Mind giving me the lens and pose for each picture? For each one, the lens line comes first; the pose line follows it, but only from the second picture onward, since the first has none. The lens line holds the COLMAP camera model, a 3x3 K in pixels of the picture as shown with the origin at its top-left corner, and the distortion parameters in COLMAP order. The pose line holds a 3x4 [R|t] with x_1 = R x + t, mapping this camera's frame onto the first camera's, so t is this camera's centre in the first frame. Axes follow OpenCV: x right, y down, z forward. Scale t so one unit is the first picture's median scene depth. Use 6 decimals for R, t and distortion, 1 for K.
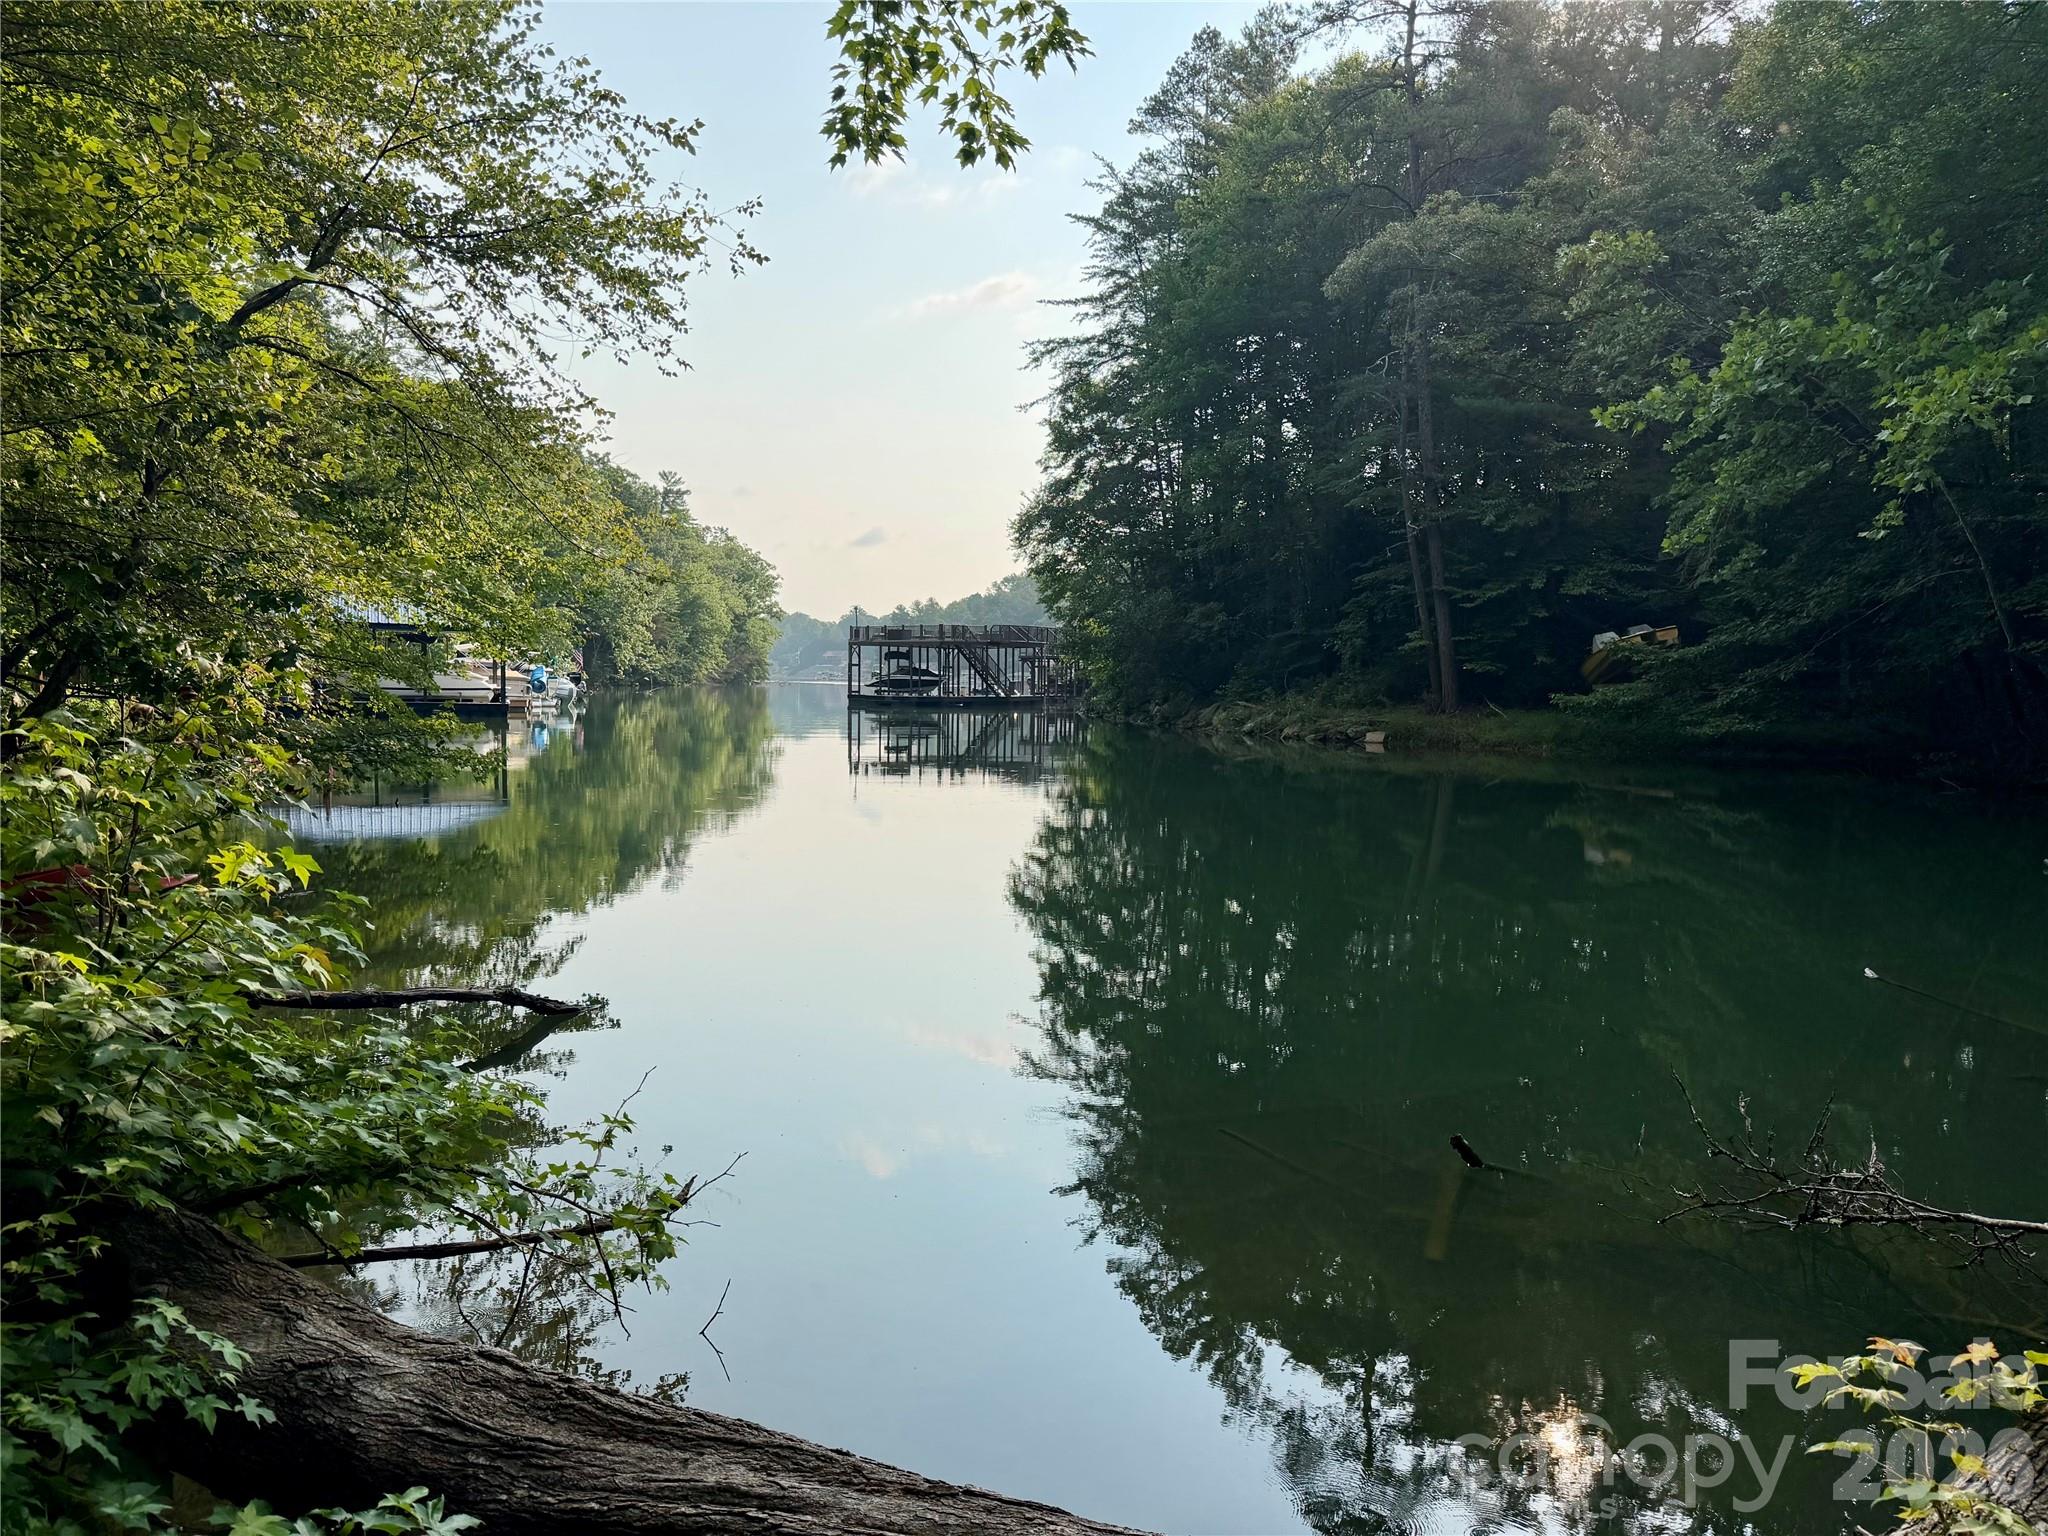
lens RADIAL K [[1465.7, 0, 998.0], [0, 1465.7, 789.3], [0, 0, 1]] dist [0.077651, -0.101823]
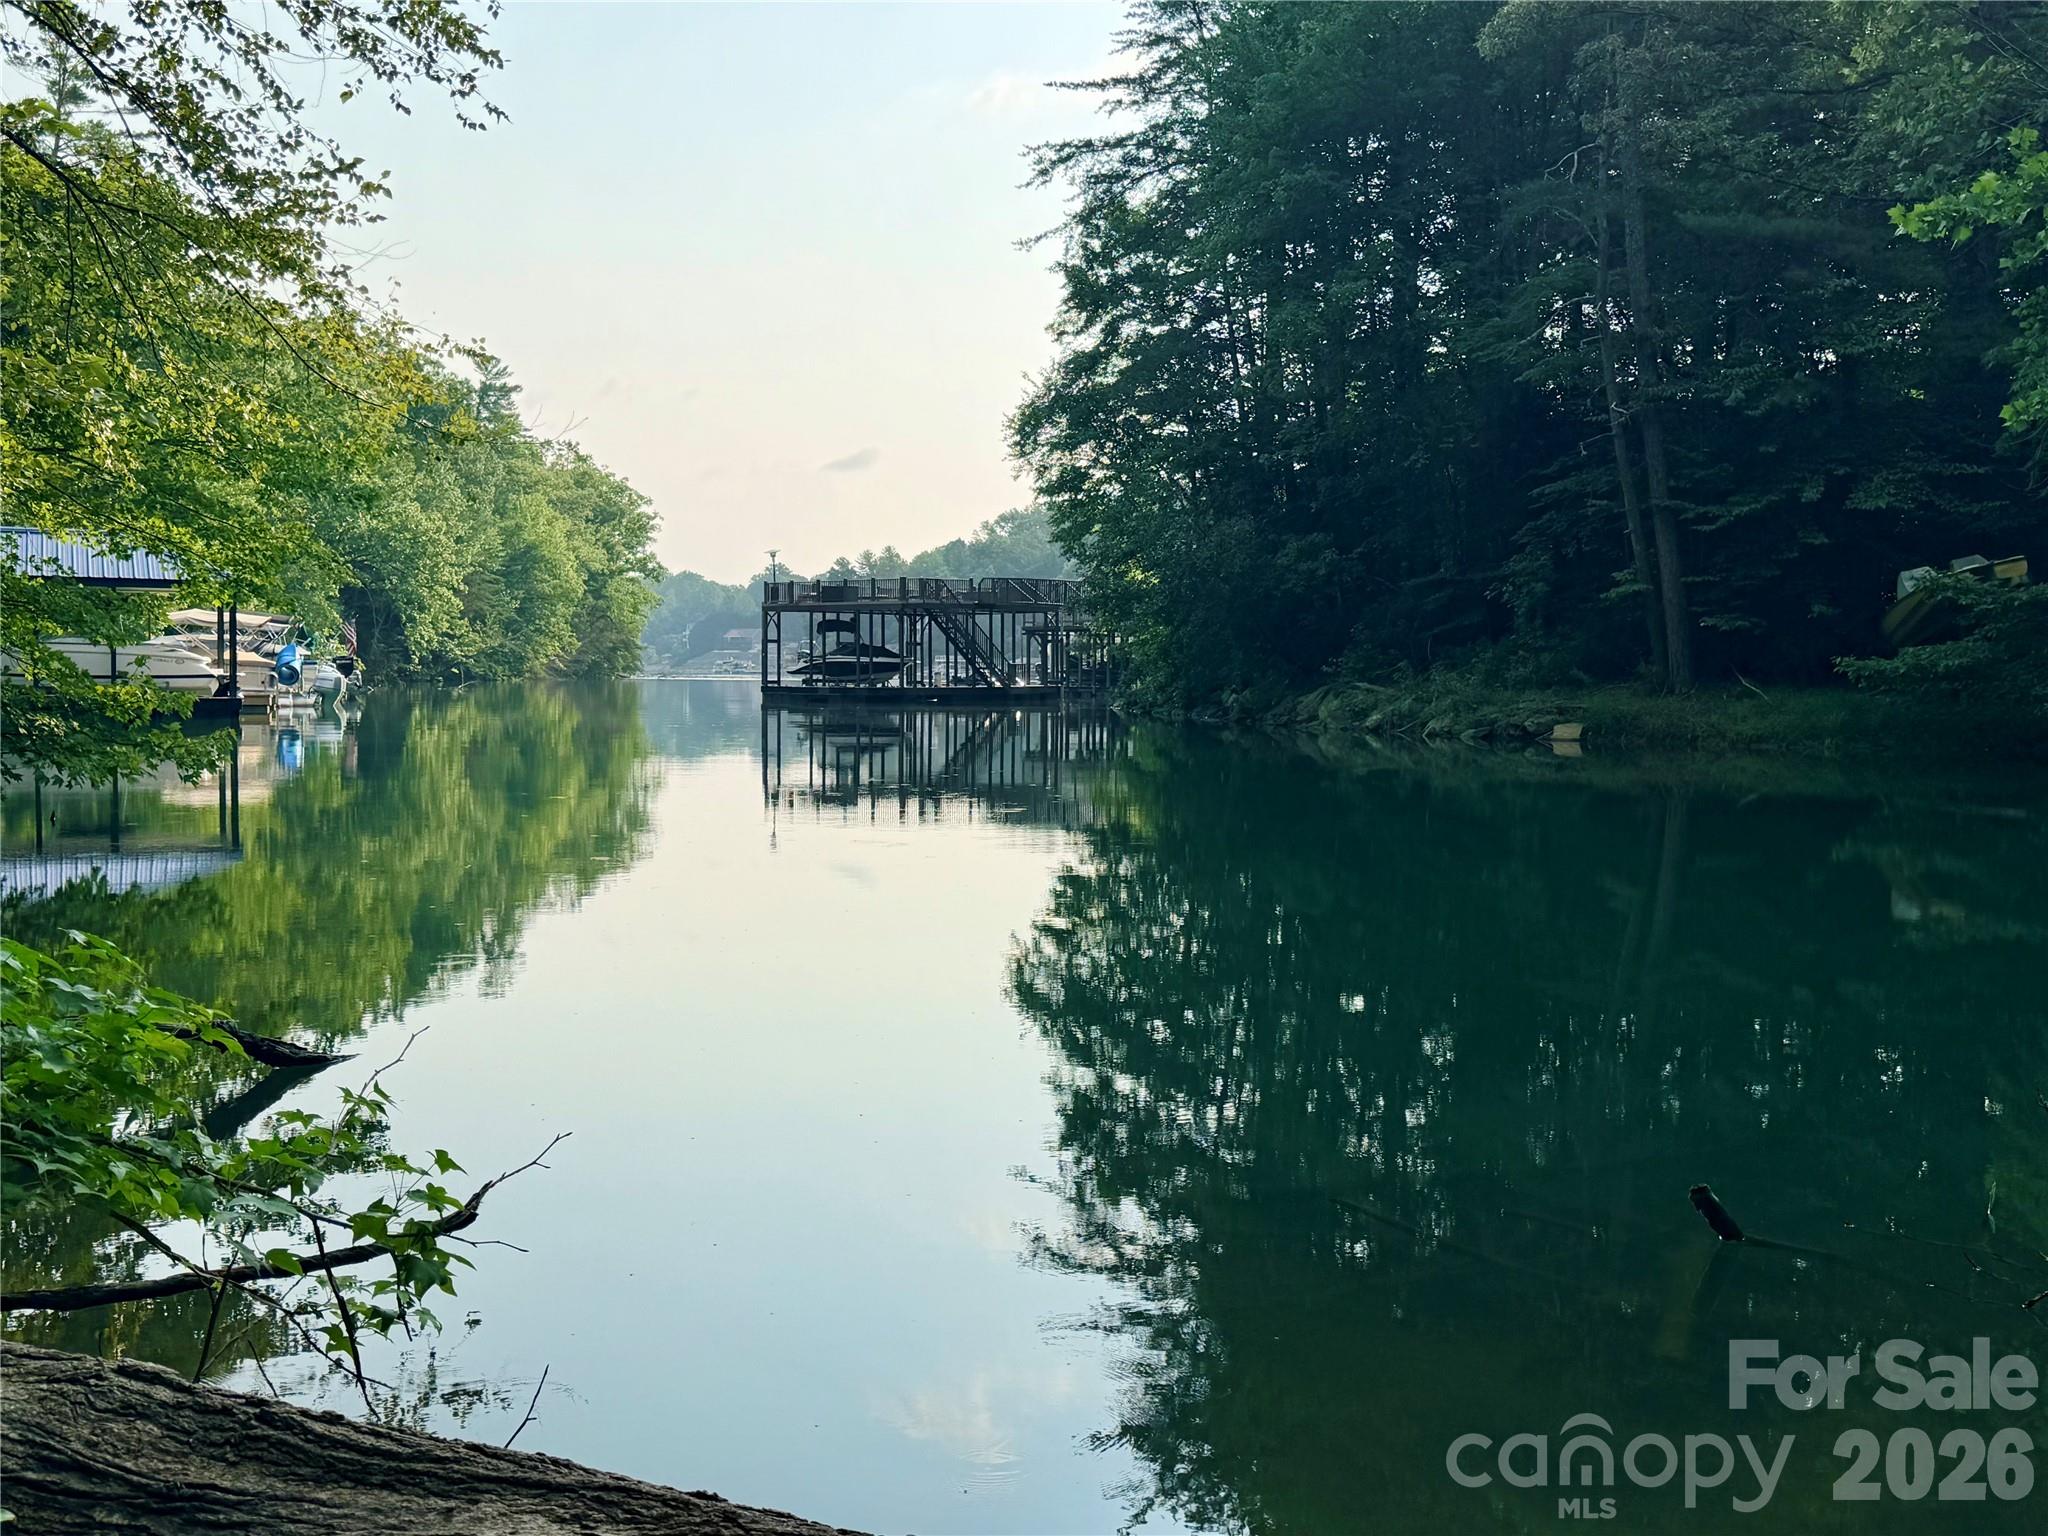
lens RADIAL K [[2240.8, 0, 997.2], [0, 2240.8, 781.3], [0, 0, 1]] dist [0.054028, 0.000000]
pose [[0.999958, -0.009001, 0.001857, 0.000835], [0.009049, 0.999577, -0.027641, 0.008783], [-0.001607, 0.027656, 0.999616, 0.002798]]
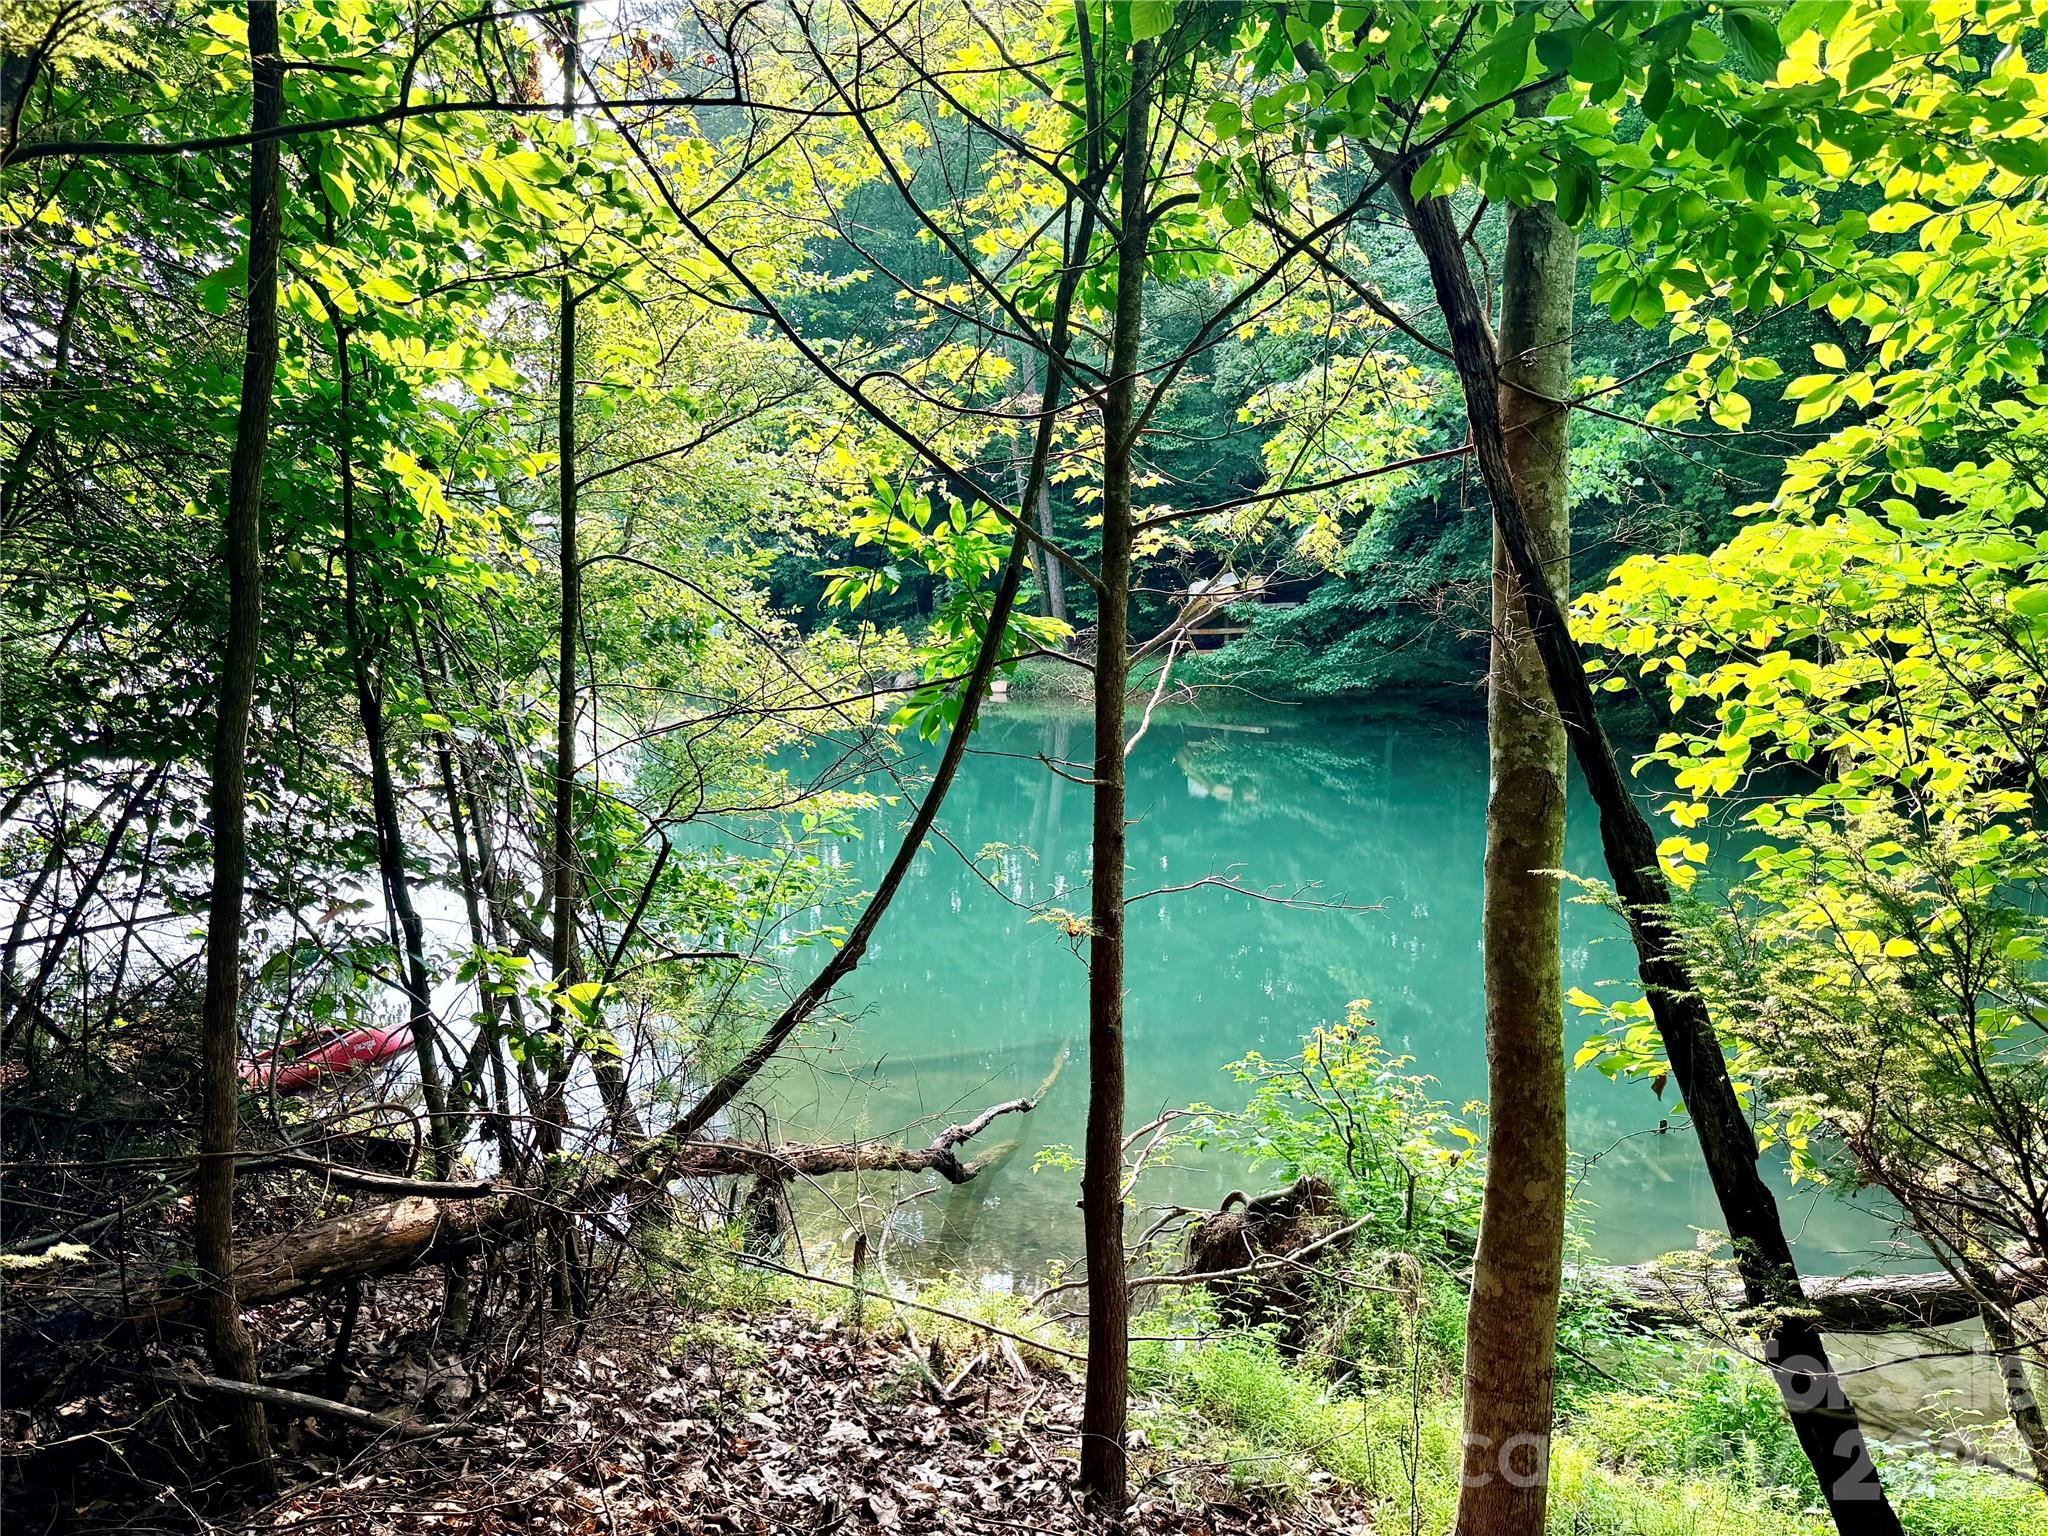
lens RADIAL K [[1739.0, 0, 1024.6], [0, 1739.0, 763.3], [0, 0, 1]] dist [0.007737, 0.002567]
pose [[0.919957, -0.074671, 0.384843, -0.138634], [0.051060, 0.996152, 0.071226, -0.049492], [-0.388681, -0.045875, 0.920230, -0.076013]]
